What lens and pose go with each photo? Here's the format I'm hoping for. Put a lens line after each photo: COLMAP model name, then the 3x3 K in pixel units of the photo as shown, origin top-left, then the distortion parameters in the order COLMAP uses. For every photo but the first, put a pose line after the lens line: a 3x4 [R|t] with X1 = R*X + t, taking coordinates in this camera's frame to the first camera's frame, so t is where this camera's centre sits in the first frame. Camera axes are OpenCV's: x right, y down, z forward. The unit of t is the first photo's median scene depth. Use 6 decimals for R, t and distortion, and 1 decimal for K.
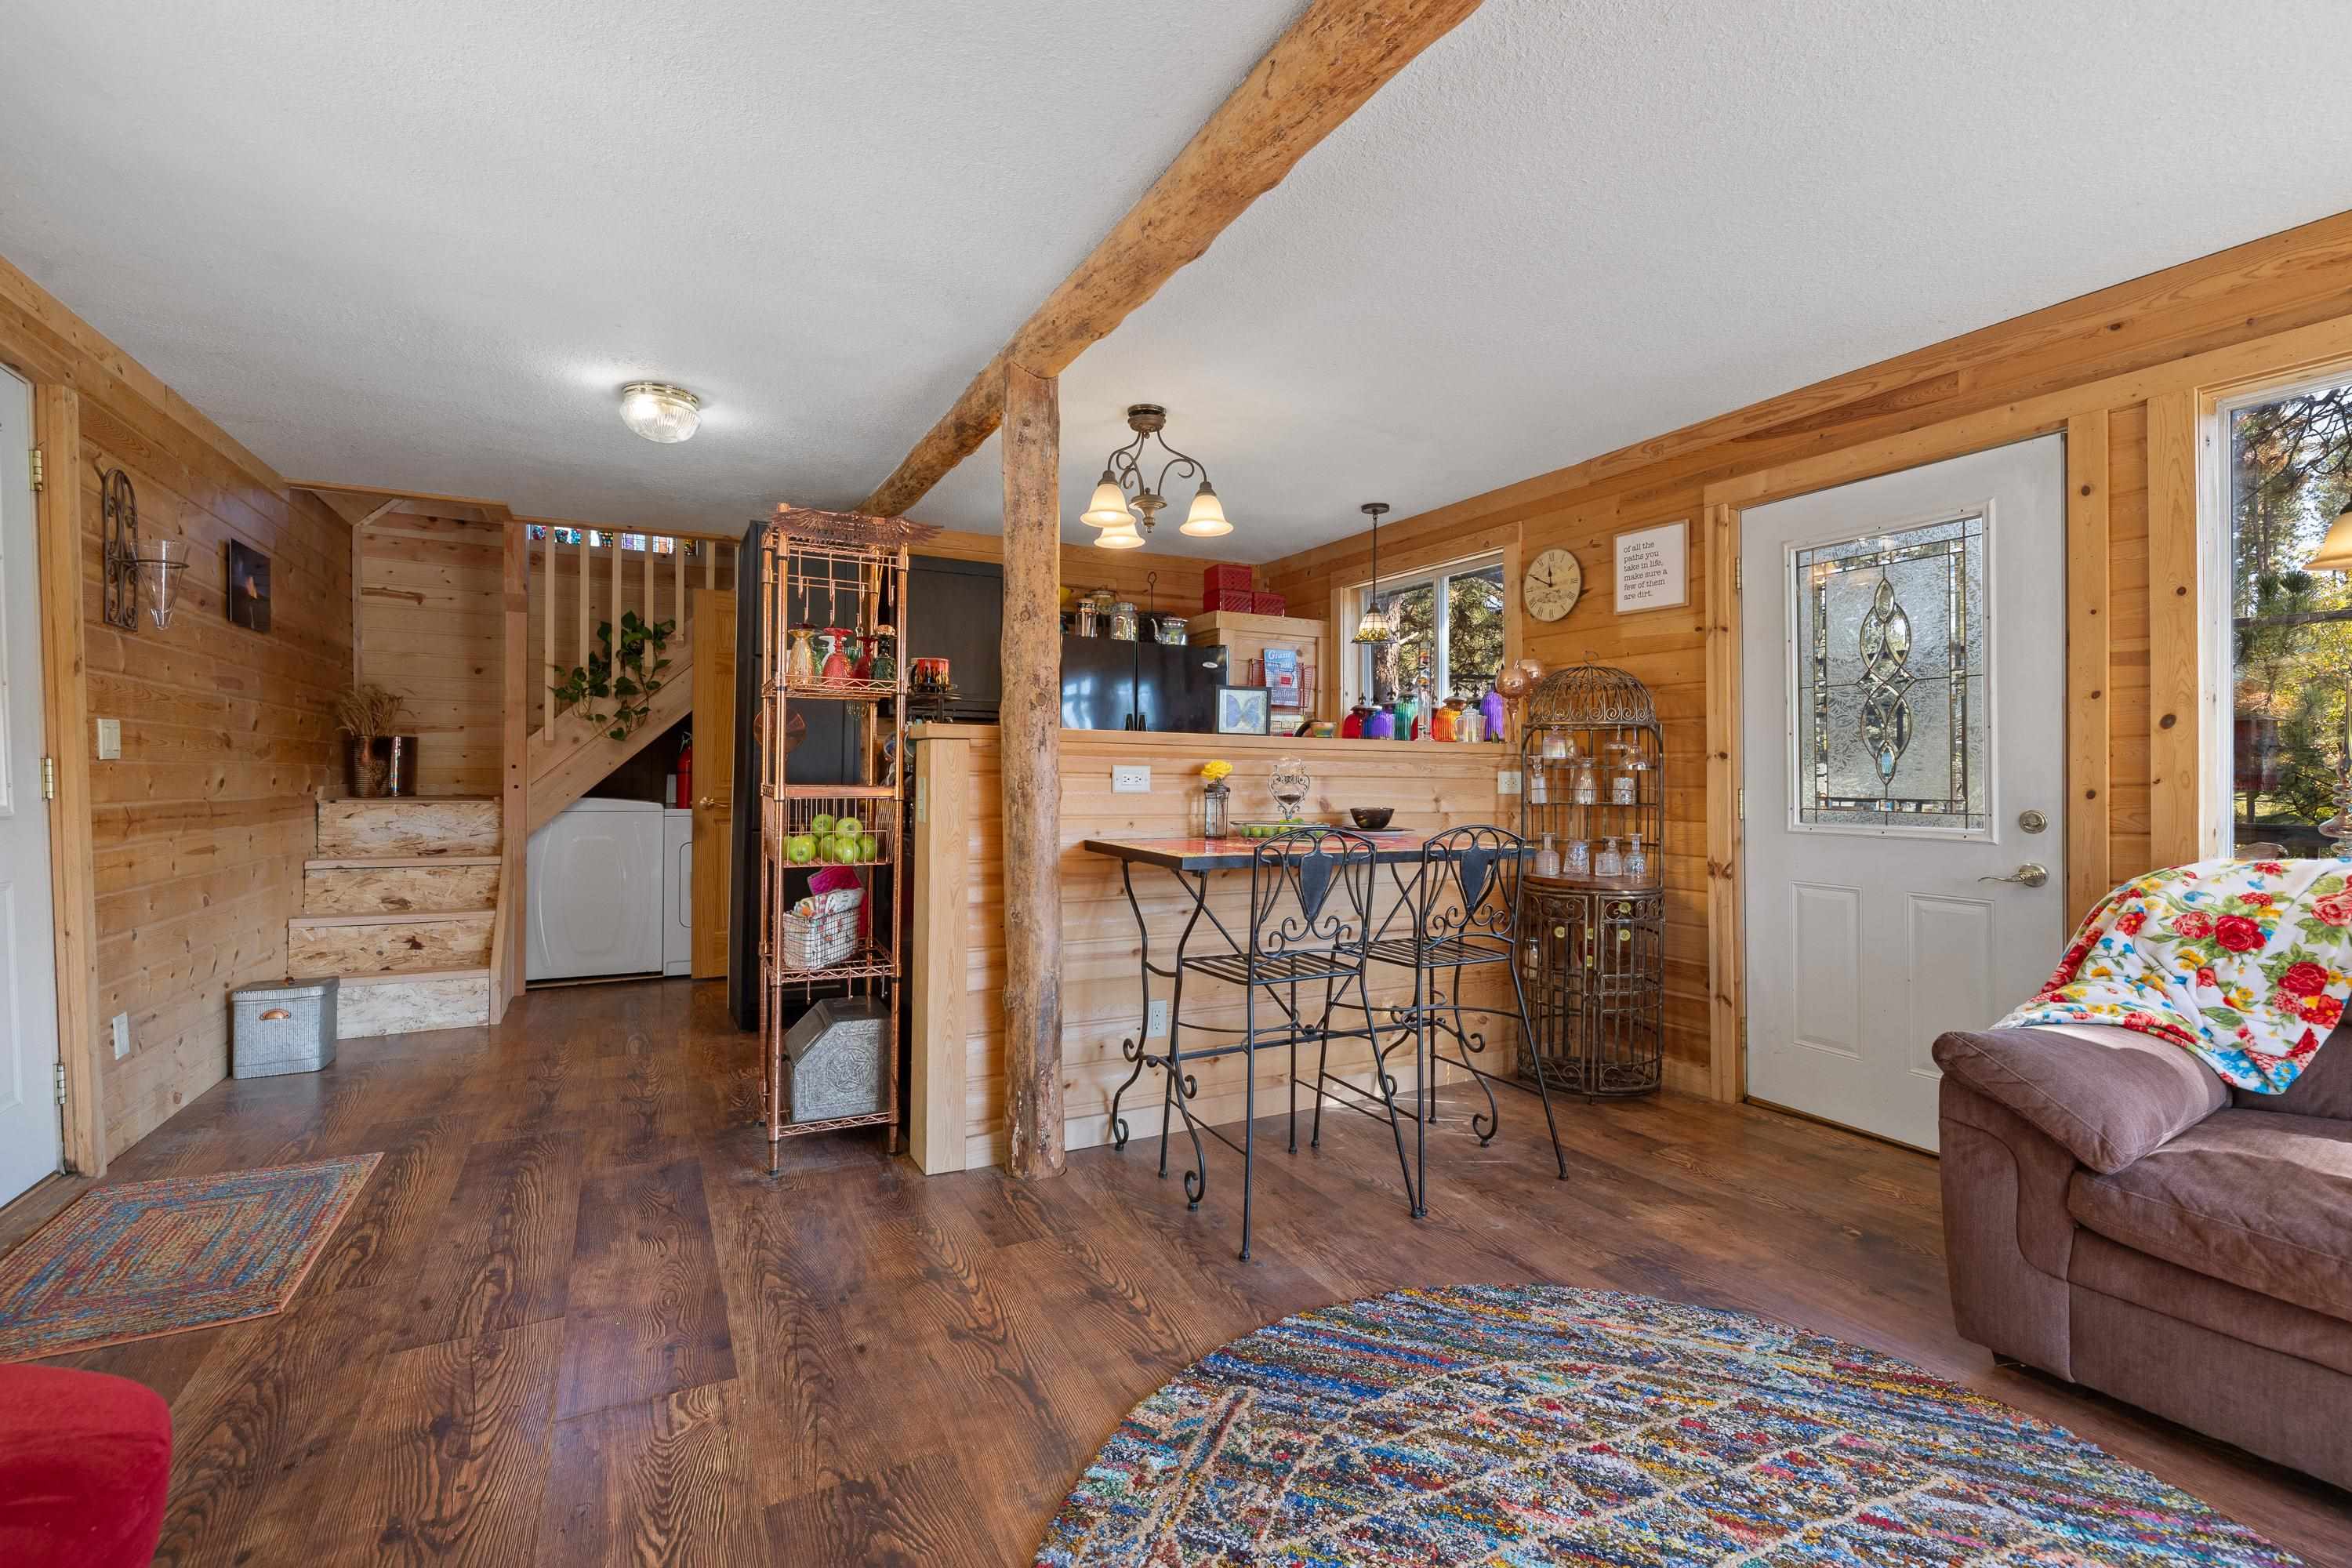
lens RADIAL K [[1011.2, 0, 1175.7], [0, 1011.2, 769.0], [0, 0, 1]] dist [-0.001352, -0.000287]
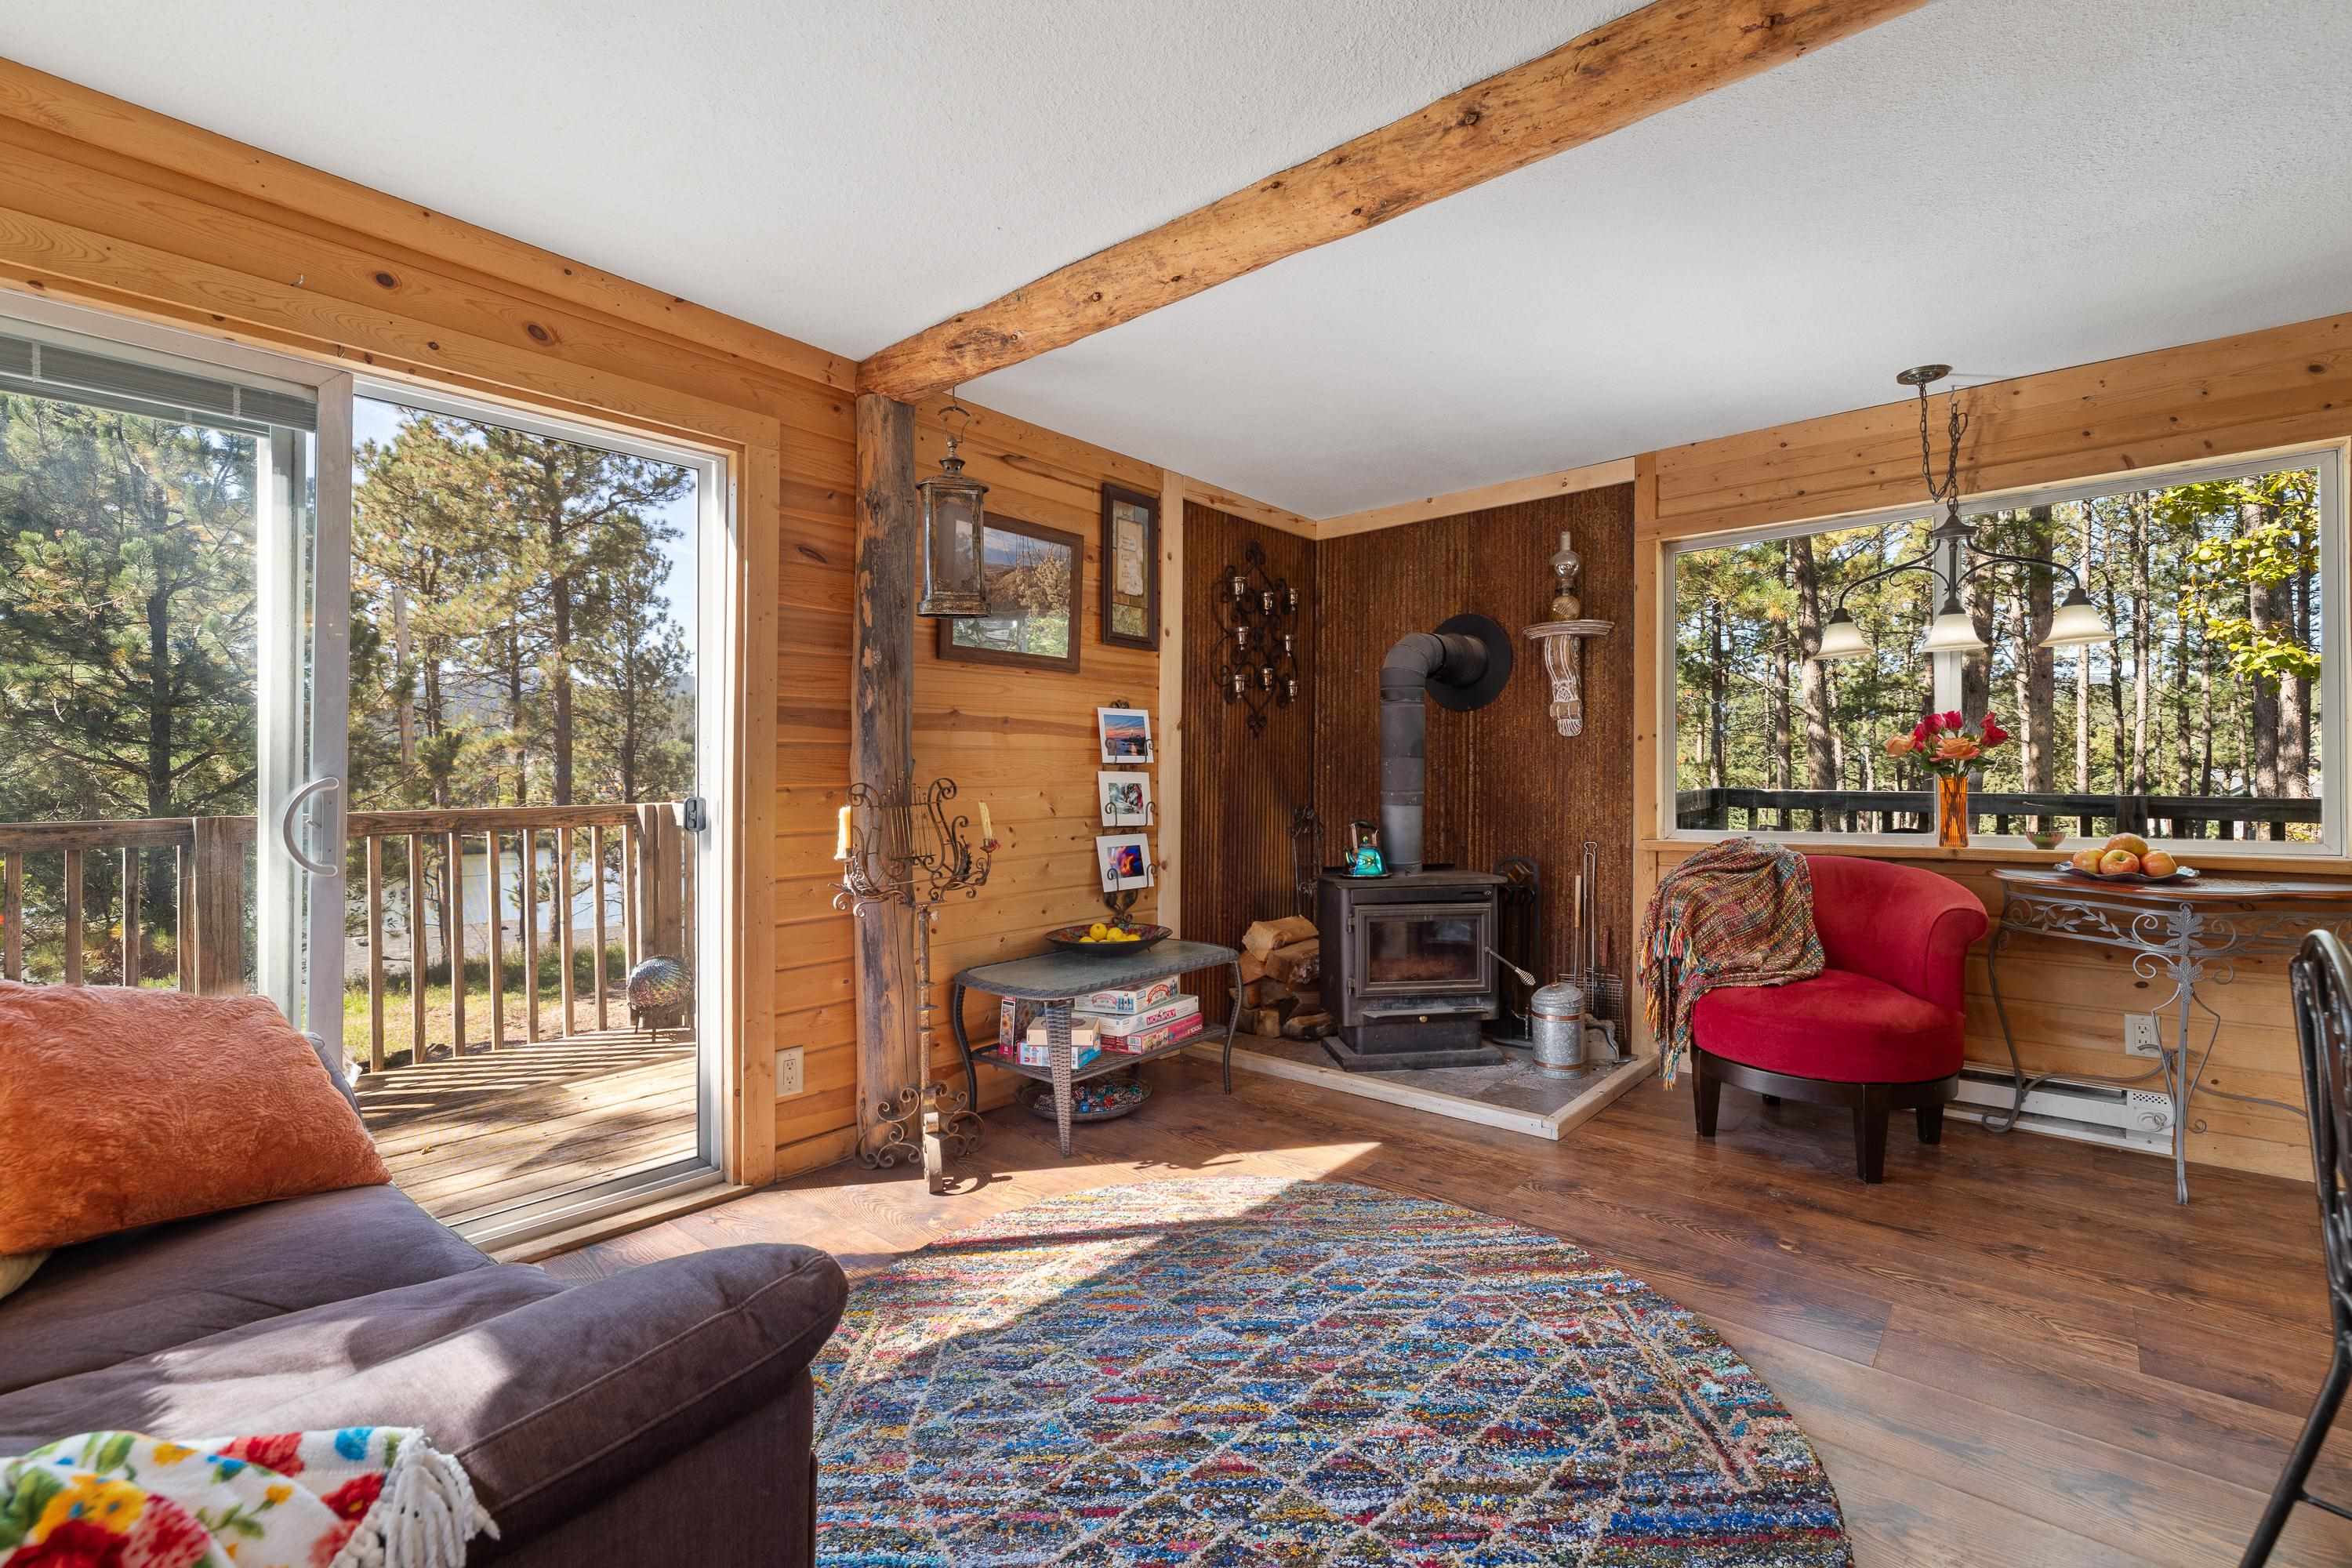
lens RADIAL K [[1011.2, 0, 1176.2], [0, 1011.2, 774.2], [0, 0, 1]] dist [-0.001352, -0.000287]
pose [[-0.937079, -0.001512, -0.349114, 0.900419], [-0.004864, 0.999950, 0.008726, 0.013395], [0.349083, 0.009876, -0.937040, 1.795830]]
